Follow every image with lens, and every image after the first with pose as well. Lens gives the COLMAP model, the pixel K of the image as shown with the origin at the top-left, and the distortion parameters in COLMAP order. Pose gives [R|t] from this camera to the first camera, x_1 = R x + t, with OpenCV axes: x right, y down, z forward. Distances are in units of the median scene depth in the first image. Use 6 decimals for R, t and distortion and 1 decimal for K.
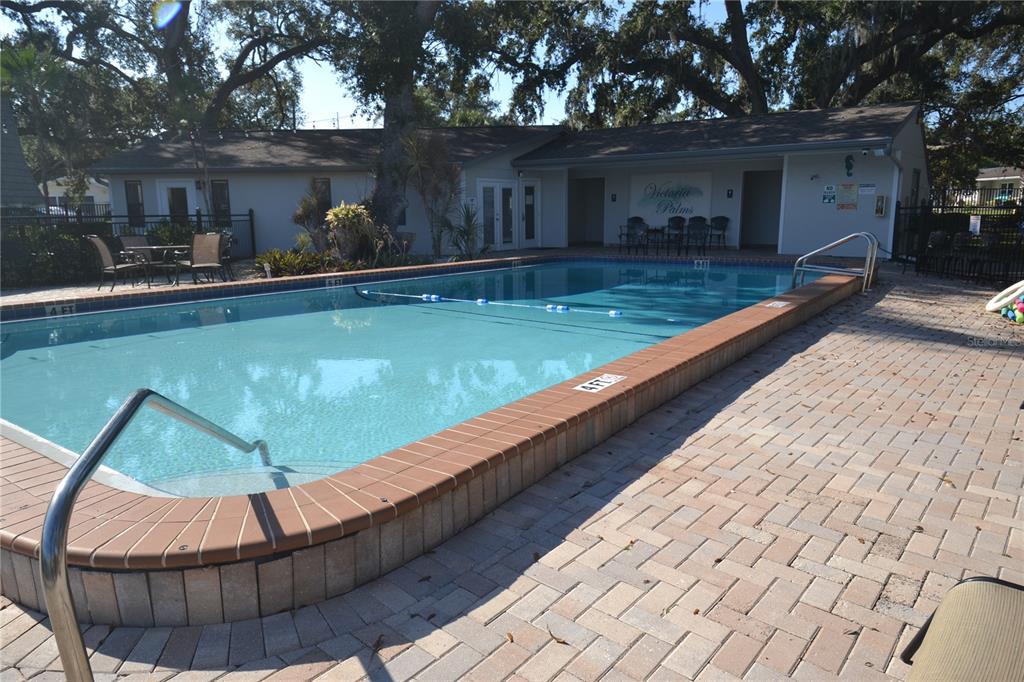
lens RADIAL K [[695.2, 0, 507.4], [0, 695.2, 338.4], [0, 0, 1]] dist [0.049029, -0.059609]
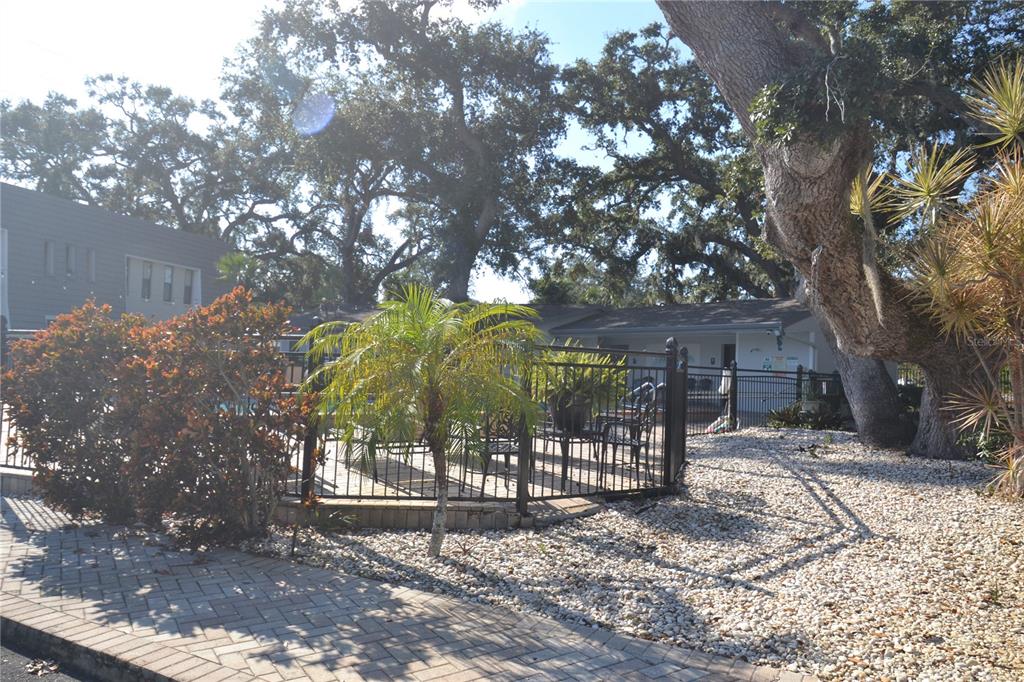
lens RADIAL K [[695.2, 0, 507.4], [0, 695.2, 338.4], [0, 0, 1]] dist [0.049029, -0.059609]
pose [[0.958894, 0.034986, -0.281600, 0.319320], [-0.098701, 0.971527, -0.215393, 0.058037], [0.266046, 0.234333, 0.935044, -0.270598]]
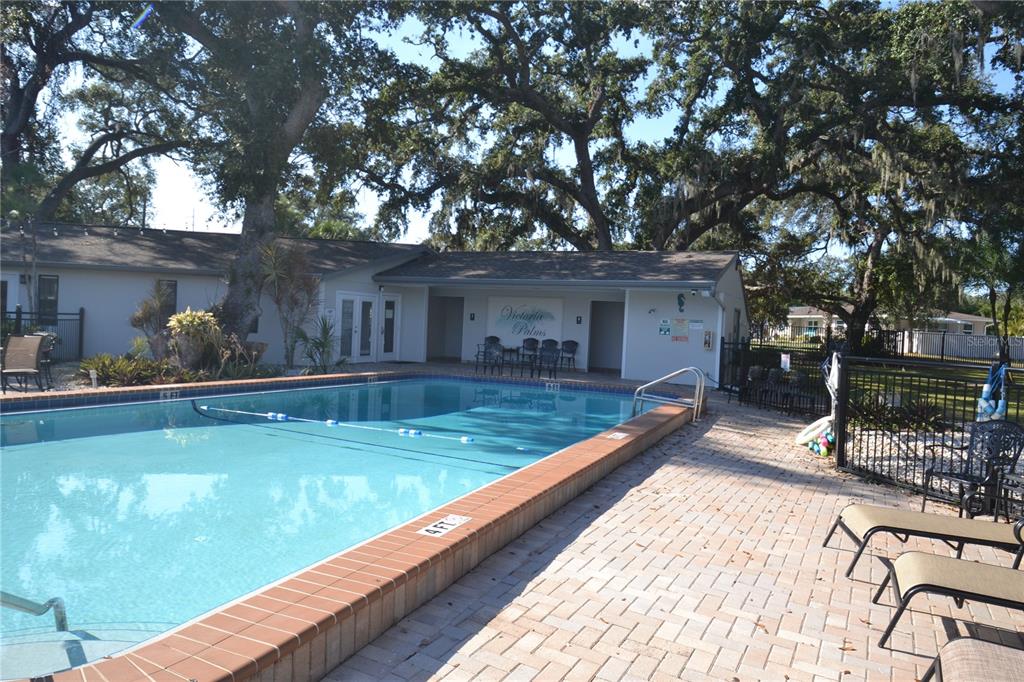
lens RADIAL K [[695.2, 0, 507.4], [0, 695.2, 338.4], [0, 0, 1]] dist [0.049029, -0.059609]
pose [[0.979153, 0.050386, 0.196777, 0.002620], [-0.019048, 0.987254, -0.158011, -0.009324], [-0.202230, 0.150968, 0.967632, -0.004092]]
